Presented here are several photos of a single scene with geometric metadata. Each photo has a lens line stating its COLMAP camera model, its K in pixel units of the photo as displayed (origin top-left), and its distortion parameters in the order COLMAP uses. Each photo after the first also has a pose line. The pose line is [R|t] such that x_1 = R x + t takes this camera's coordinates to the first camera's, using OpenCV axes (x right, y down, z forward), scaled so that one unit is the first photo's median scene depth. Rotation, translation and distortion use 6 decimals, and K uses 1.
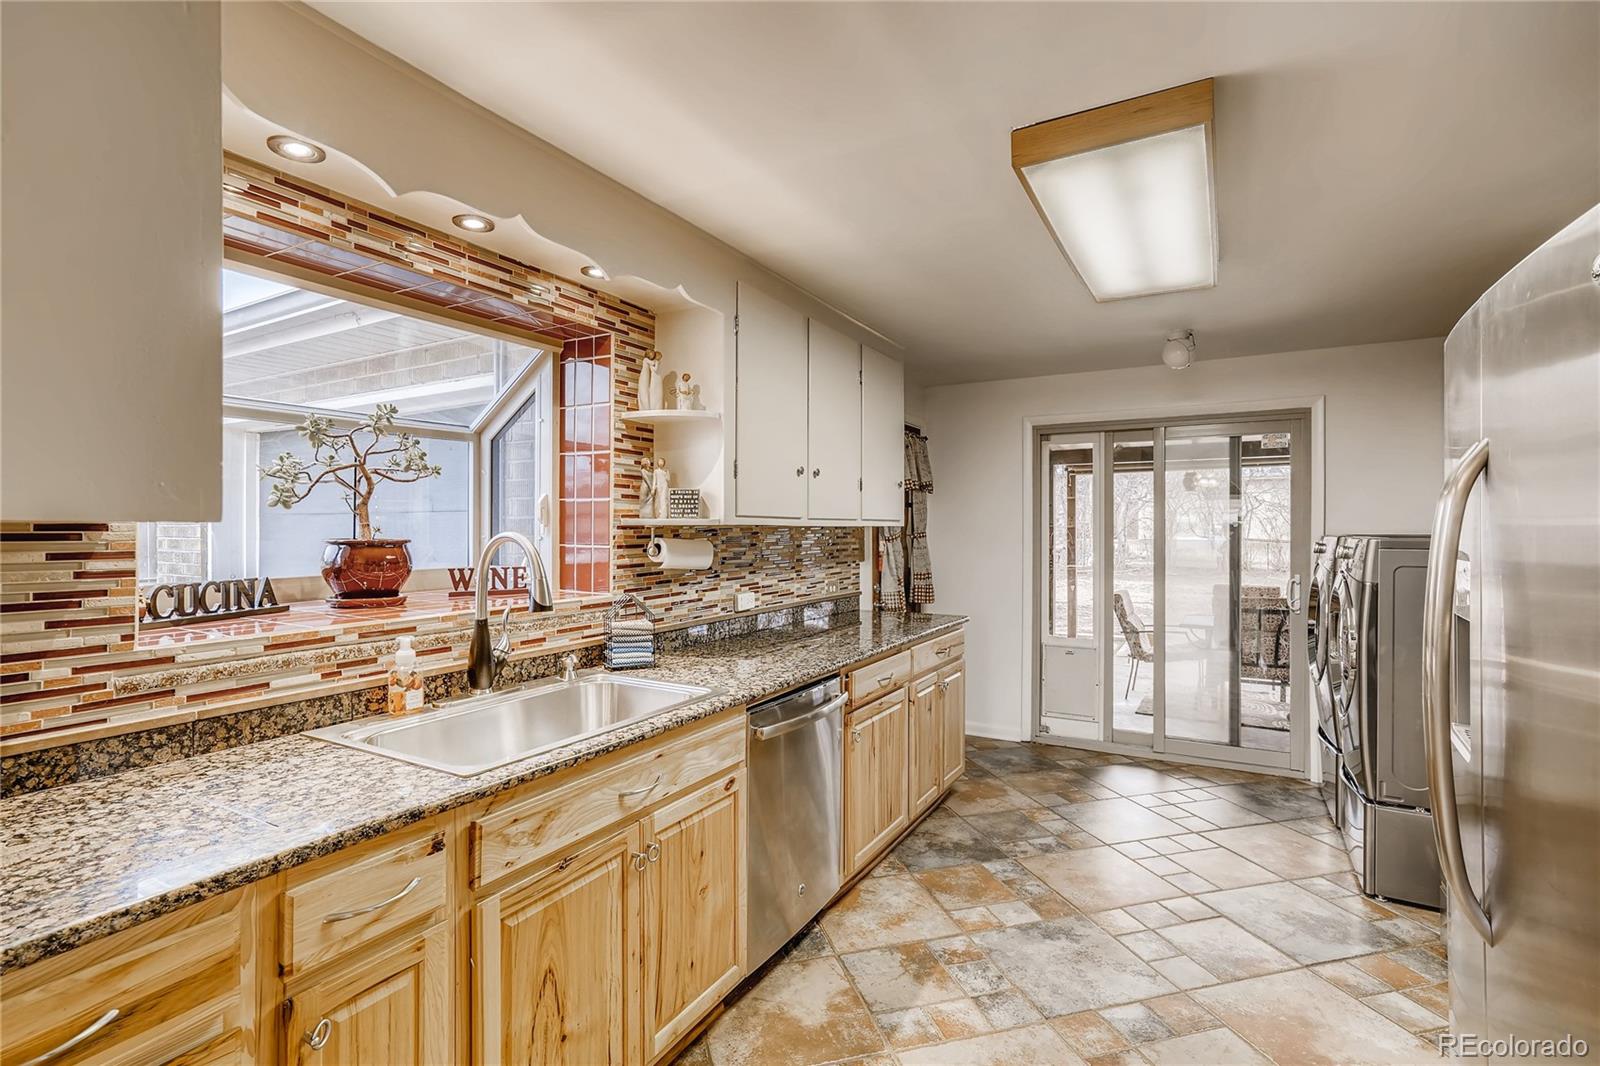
lens RADIAL K [[749.6, 0, 790.9], [0, 749.6, 512.6], [0, 0, 1]] dist [-0.026585, 0.019866]
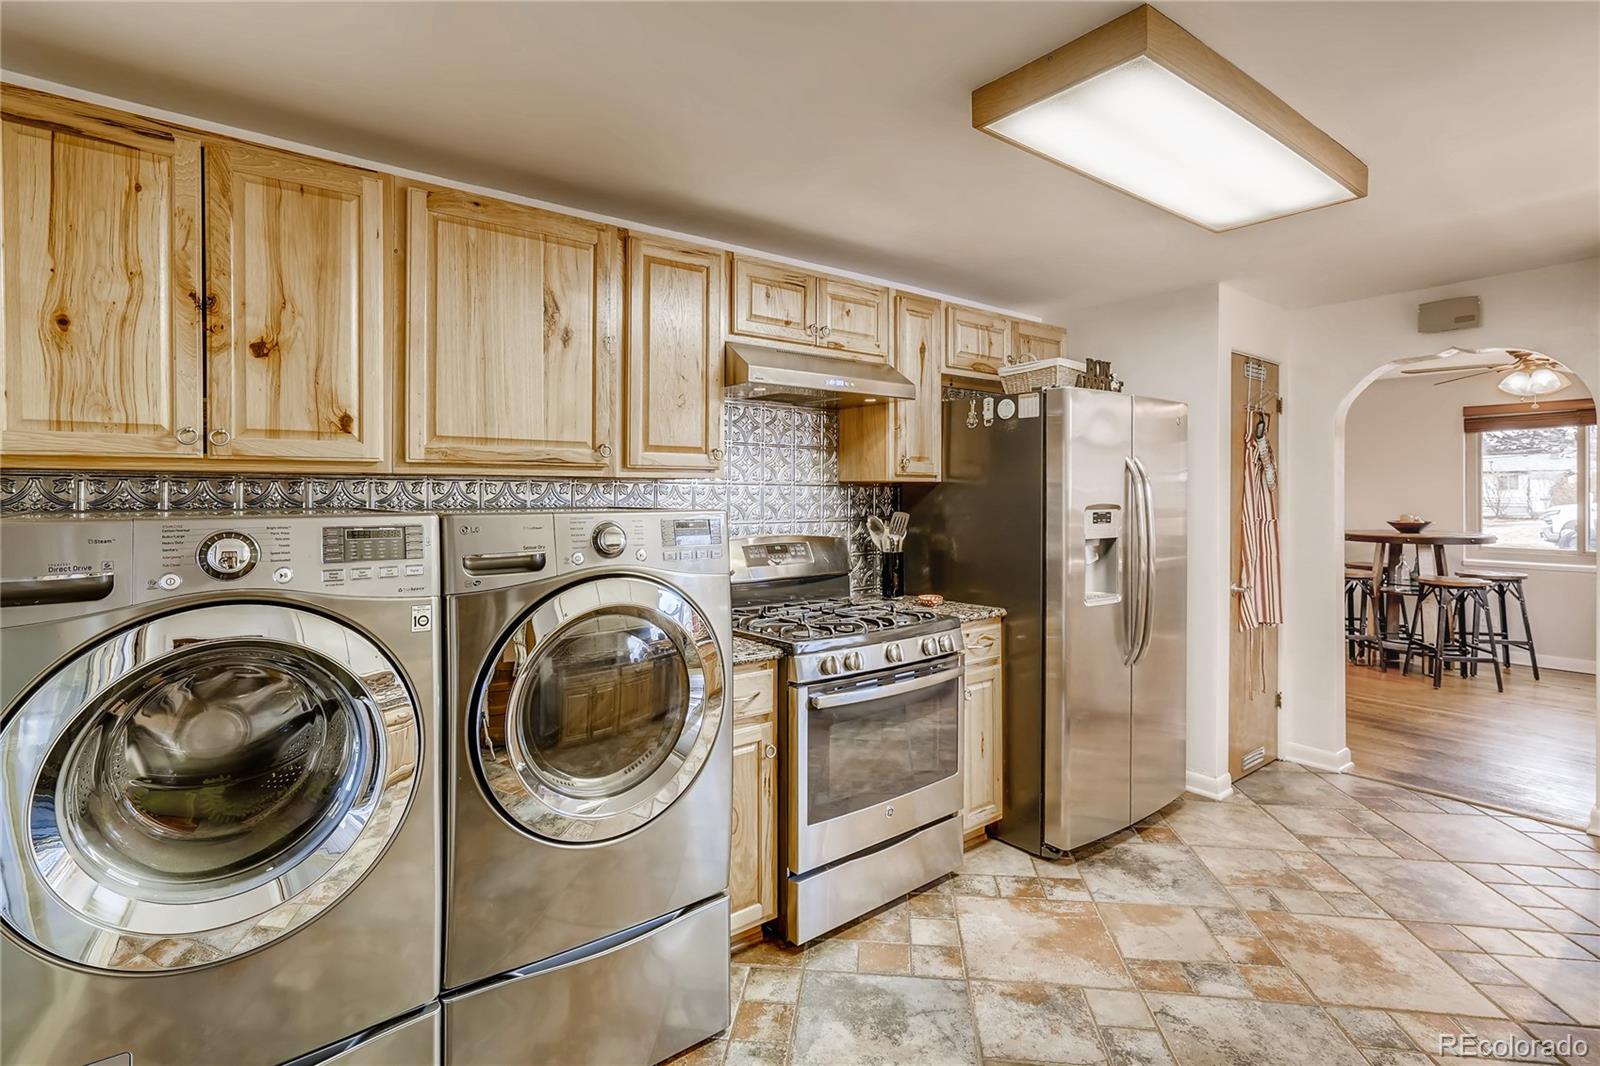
lens RADIAL K [[774.3, 0, 799.7], [0, 774.3, 499.6], [0, 0, 1]] dist [0.000120, 0.007443]
pose [[-0.930641, -0.002590, 0.365925, 0.405738], [-0.006462, 0.999935, -0.009357, 0.027349], [-0.365877, -0.011073, -0.930597, 1.472881]]
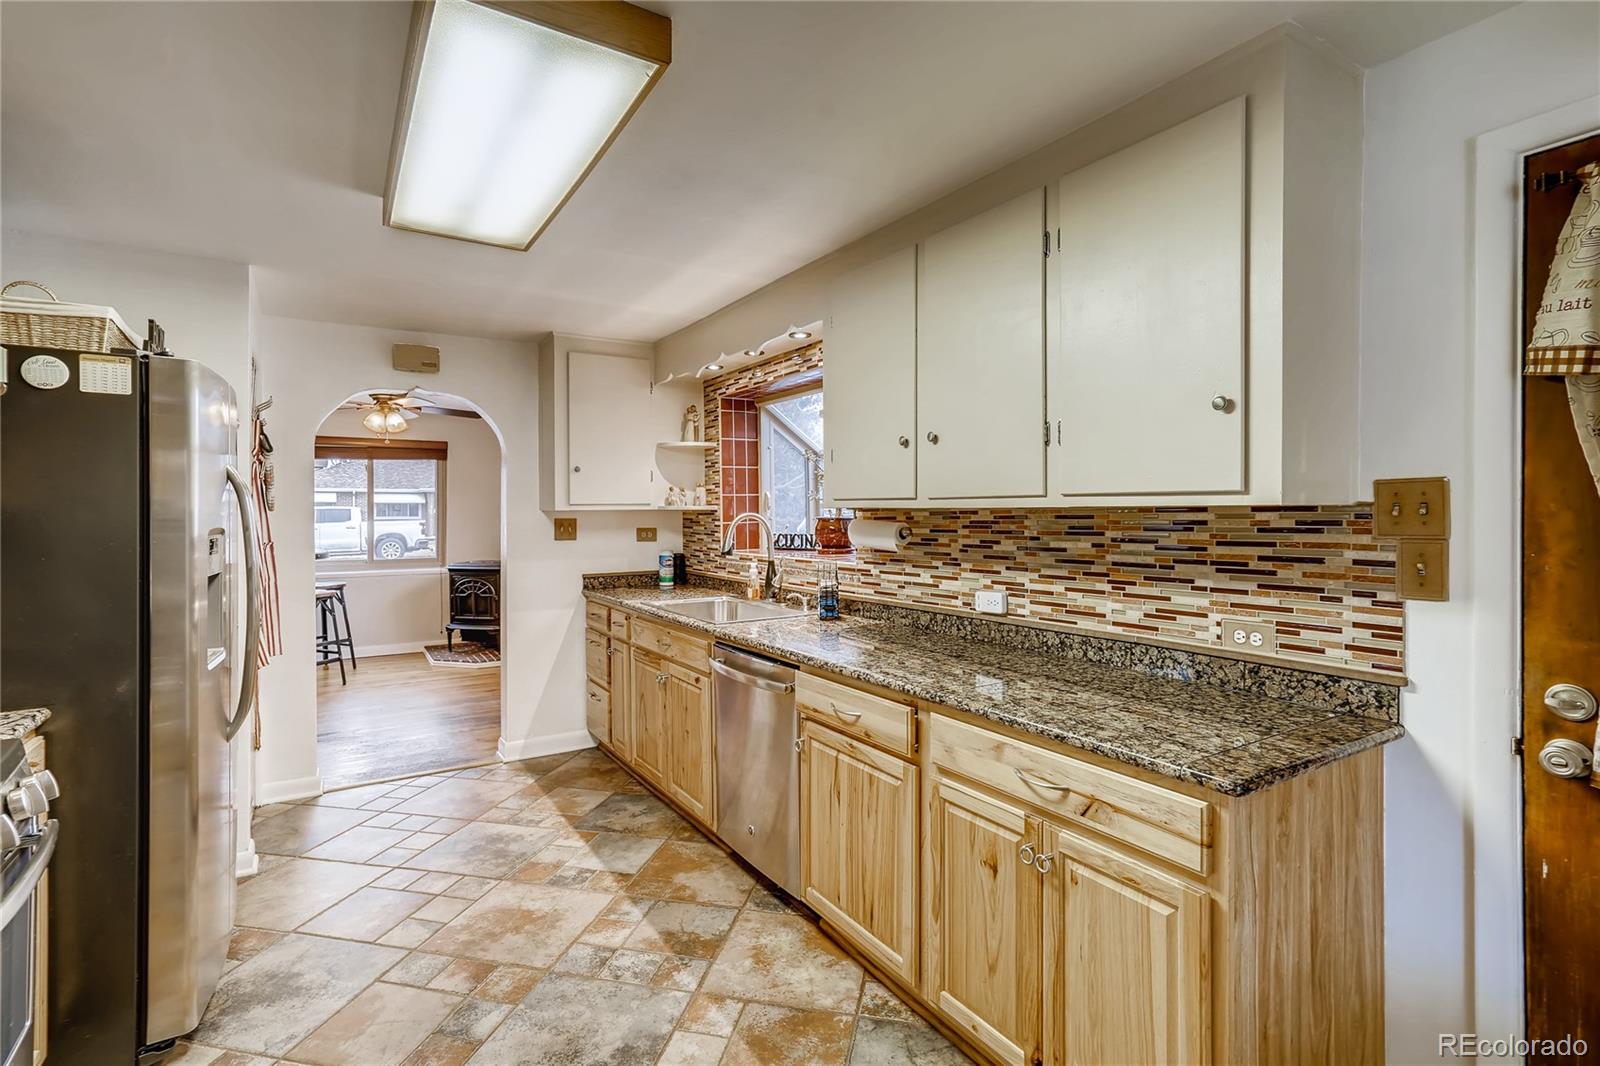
lens RADIAL K [[754.4, 0, 802.5], [0, 754.4, 511.3], [0, 0, 1]] dist [-0.000617, 0.000302]
pose [[-0.461692, 0.003802, -0.887032, 0.763290], [0.023440, 0.999694, -0.007915, 0.024737], [0.886730, -0.024446, -0.461640, 1.236629]]
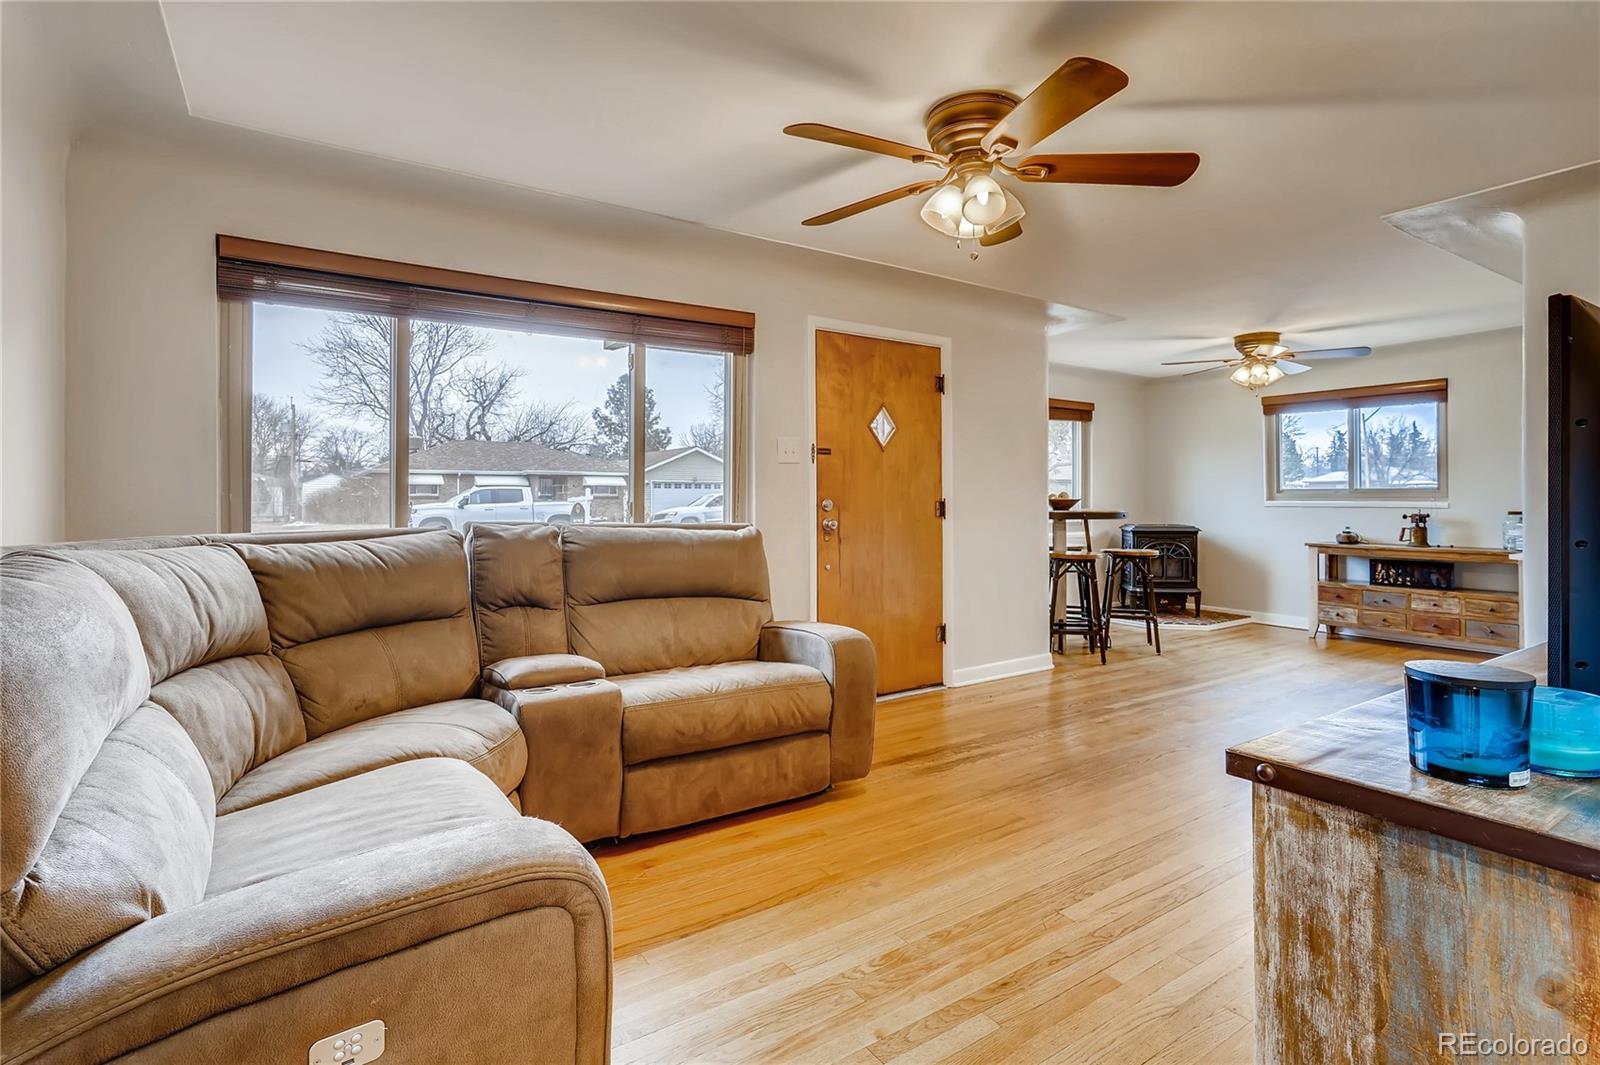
lens RADIAL K [[774.3, 0, 799.7], [0, 774.3, 499.1], [0, 0, 1]] dist [0.000120, 0.007443]
pose [[-0.435213, 0.001659, -0.900326, 1.746245], [0.021798, 0.999725, -0.008695, 0.058823], [0.900064, -0.023409, -0.435129, -0.662043]]
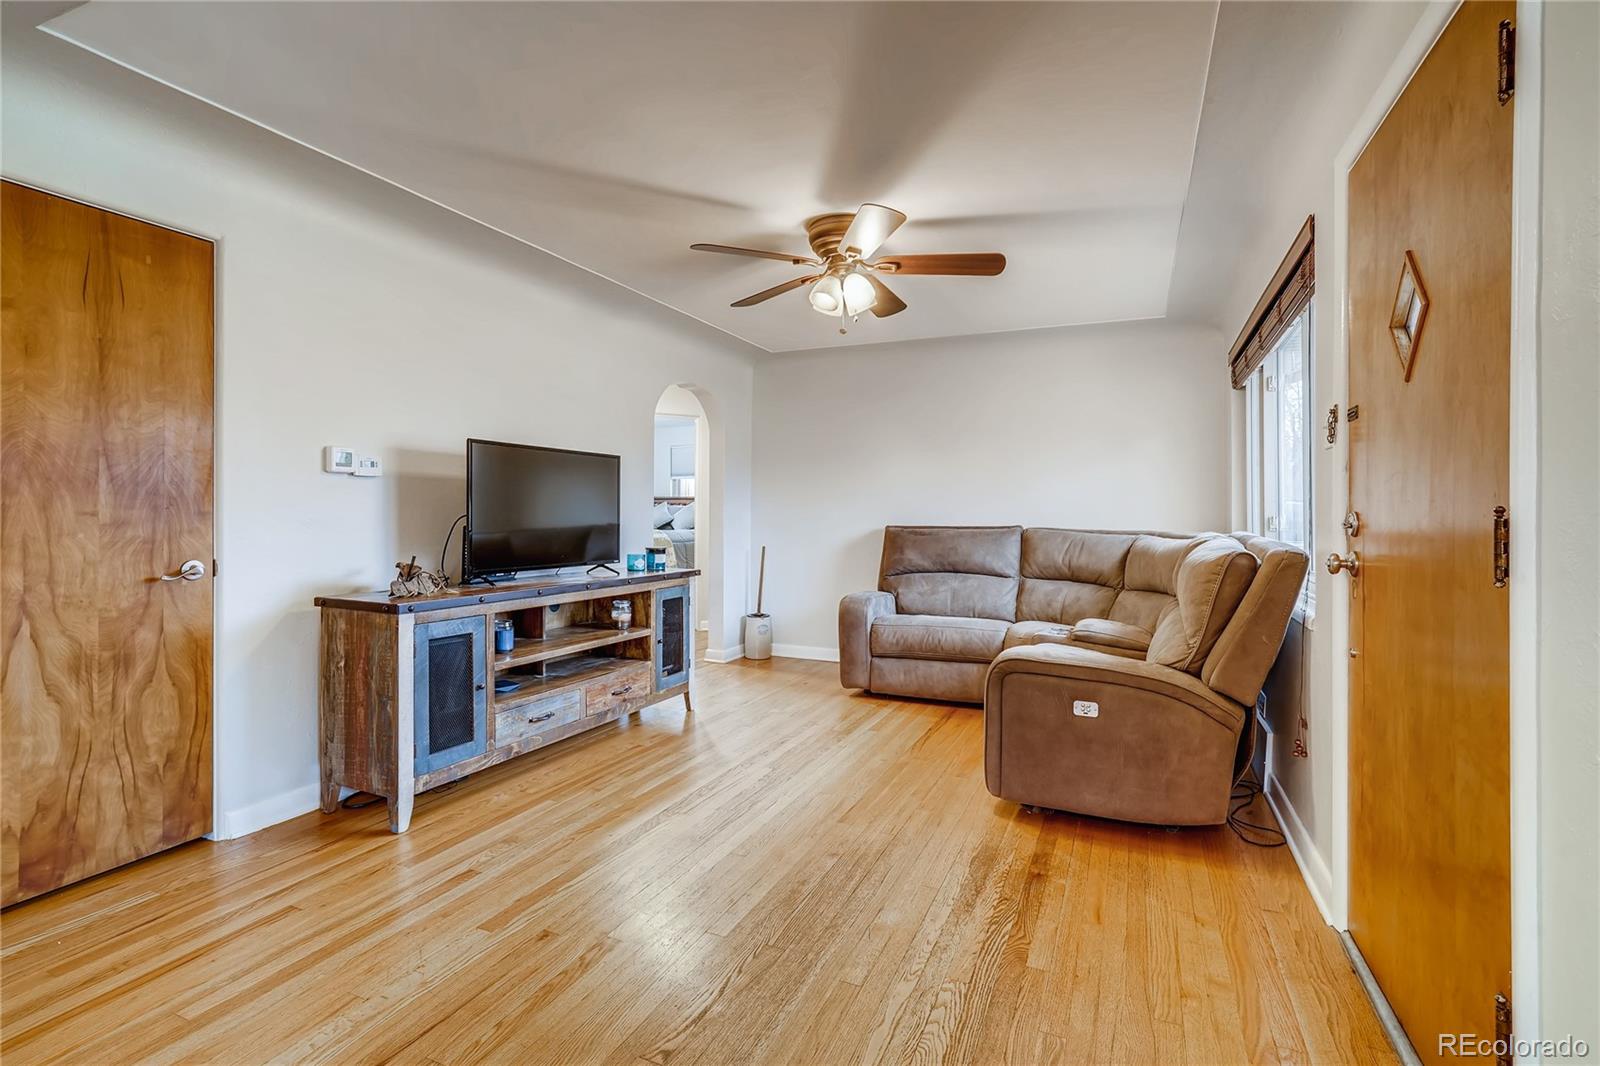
lens RADIAL K [[749.6, 0, 790.9], [0, 749.6, 512.6], [0, 0, 1]] dist [-0.026585, 0.019866]
pose [[-0.093872, 0.001390, 0.995583, -0.070243], [-0.029801, 0.999547, -0.004205, 0.066388], [-0.995138, -0.030064, -0.093788, -0.678207]]
